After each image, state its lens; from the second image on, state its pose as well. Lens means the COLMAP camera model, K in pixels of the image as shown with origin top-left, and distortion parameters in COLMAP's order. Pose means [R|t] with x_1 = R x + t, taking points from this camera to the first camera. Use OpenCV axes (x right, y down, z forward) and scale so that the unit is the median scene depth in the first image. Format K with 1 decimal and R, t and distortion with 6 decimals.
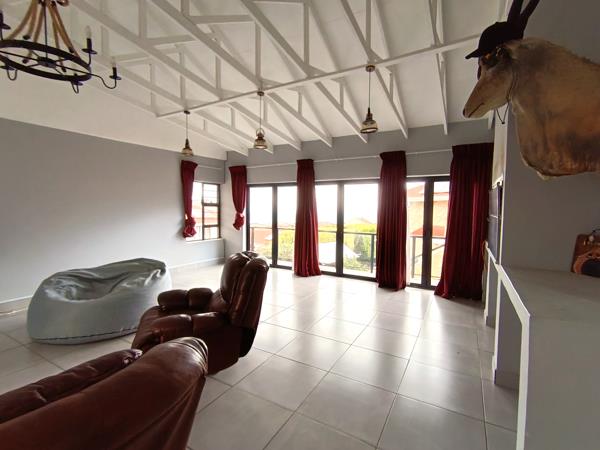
lens RADIAL K [[304.3, 0, 300.0], [0, 304.3, 225.0], [0, 0, 1]] dist [0.001590, -0.000042]
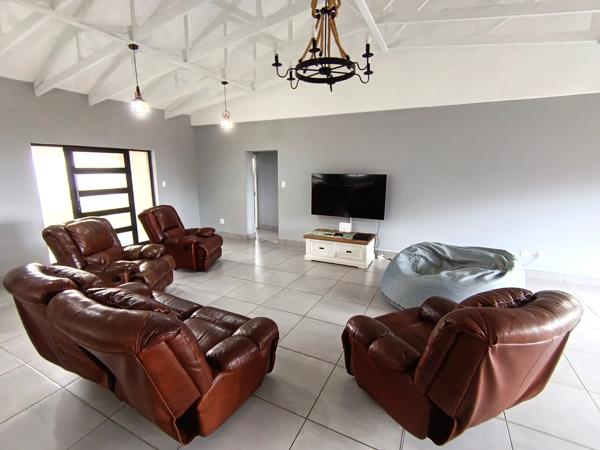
lens RADIAL K [[285.0, 0, 297.1], [0, 285.0, 223.3], [0, 0, 1]] dist [0.002612, 0.000333]
pose [[0.025369, 0.183750, -0.982646, 0.129136], [-0.059510, 0.981496, 0.181999, -0.044517], [0.997905, 0.053860, 0.035834, 0.285265]]
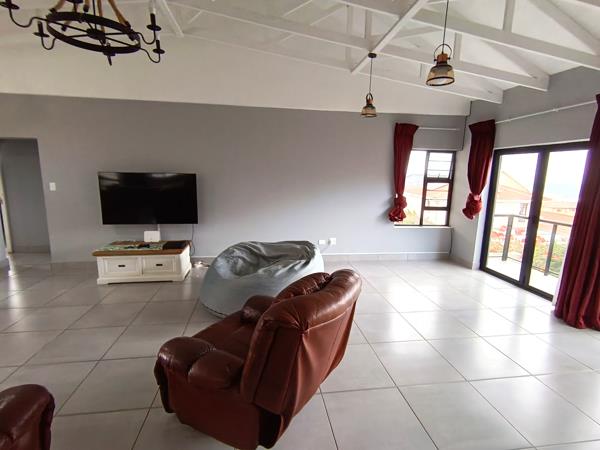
lens RADIAL K [[304.3, 0, 300.0], [0, 304.3, 225.0], [0, 0, 1]] dist [0.001590, -0.000042]
pose [[0.598253, 0.144296, -0.788208, 0.115397], [-0.062172, 0.989046, 0.133874, -0.039611], [0.798892, -0.031086, 0.600671, 0.297899]]
